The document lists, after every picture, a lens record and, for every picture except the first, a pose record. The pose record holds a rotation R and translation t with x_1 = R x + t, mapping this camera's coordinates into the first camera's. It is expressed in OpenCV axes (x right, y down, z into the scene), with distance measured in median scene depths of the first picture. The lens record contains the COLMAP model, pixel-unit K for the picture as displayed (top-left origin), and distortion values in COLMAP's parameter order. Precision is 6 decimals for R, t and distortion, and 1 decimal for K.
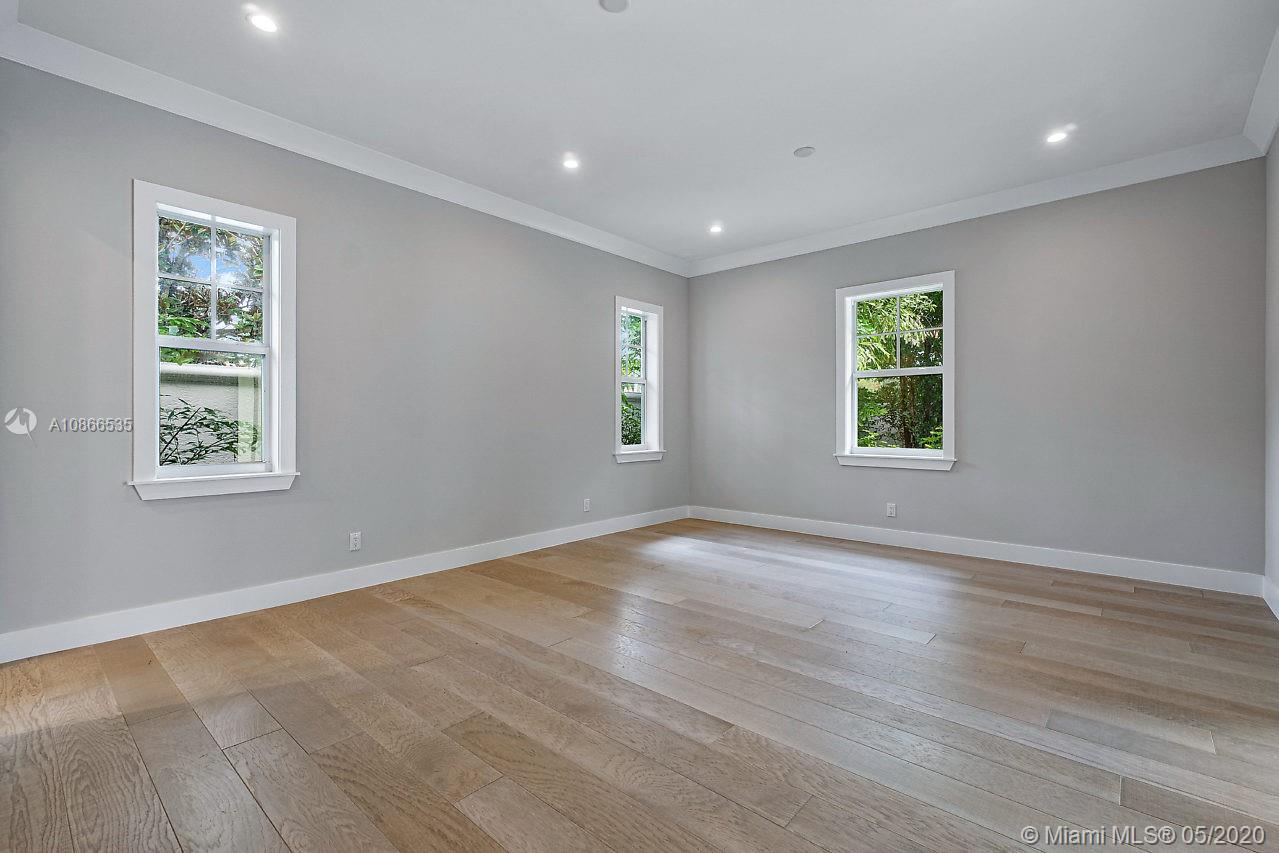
lens RADIAL K [[560.0, 0, 629.9], [0, 560.0, 426.0], [0, 0, 1]] dist [0.003976, -0.002566]
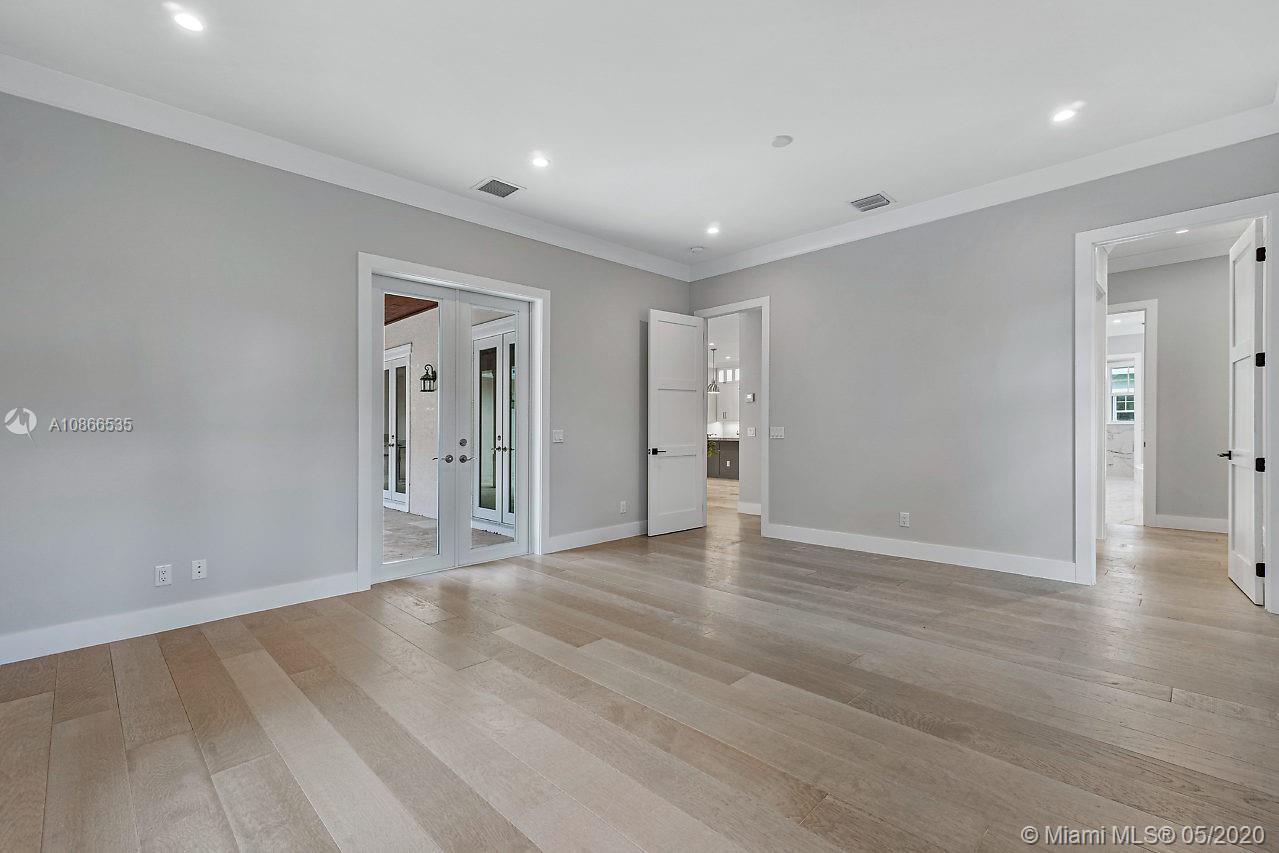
lens RADIAL K [[560.0, 0, 643.4], [0, 560.0, 429.8], [0, 0, 1]] dist [0.003976, -0.002566]
pose [[-0.999010, 0.013243, 0.042462, 0.218607], [0.013538, 0.999886, 0.006686, -0.010777], [-0.042369, 0.007254, -0.999076, 2.097195]]
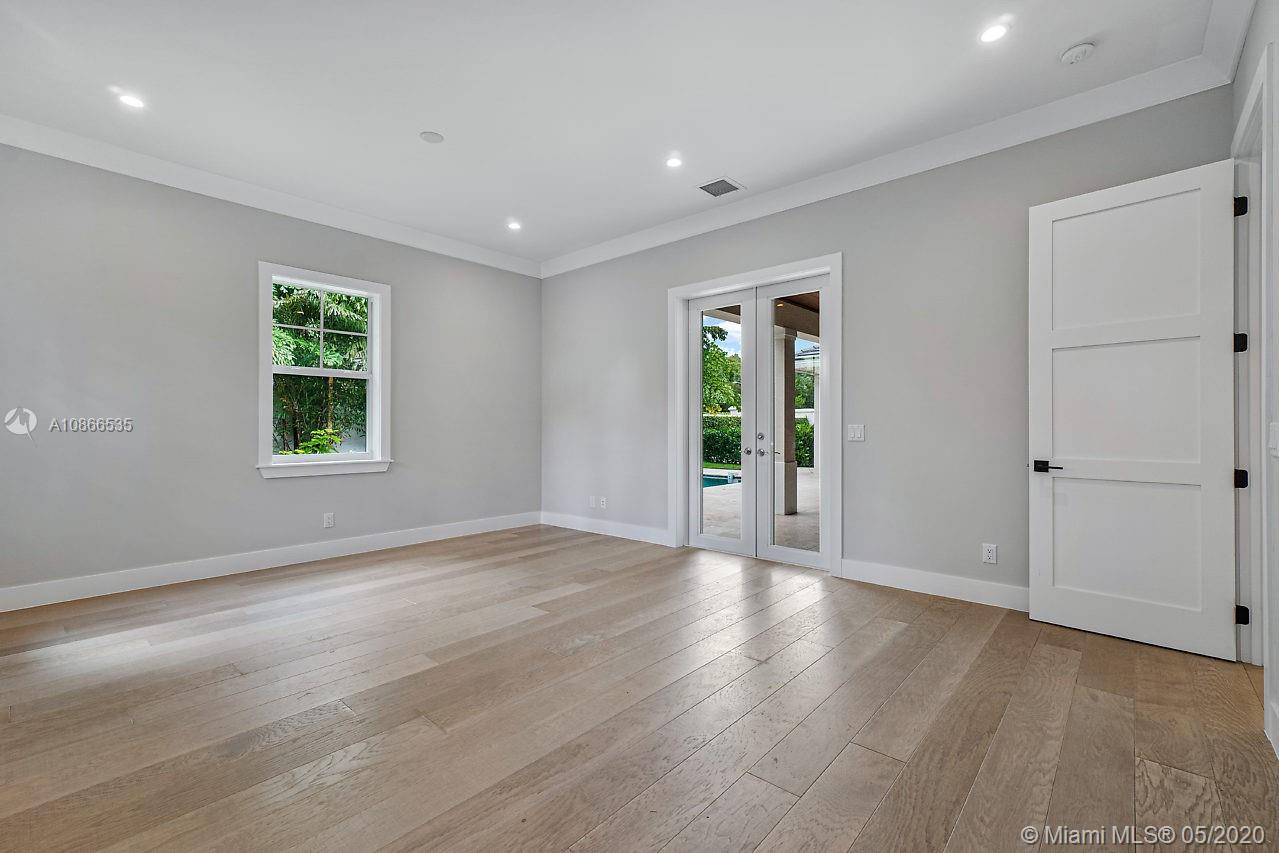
lens RADIAL K [[560.0, 0, 633.8], [0, 560.0, 420.3], [0, 0, 1]] dist [0.003976, -0.002566]
pose [[-0.001009, 0.011825, 0.999930, -0.829281], [0.007611, 0.999901, -0.011817, -0.001225], [-0.999971, 0.007599, -0.001099, 0.883258]]
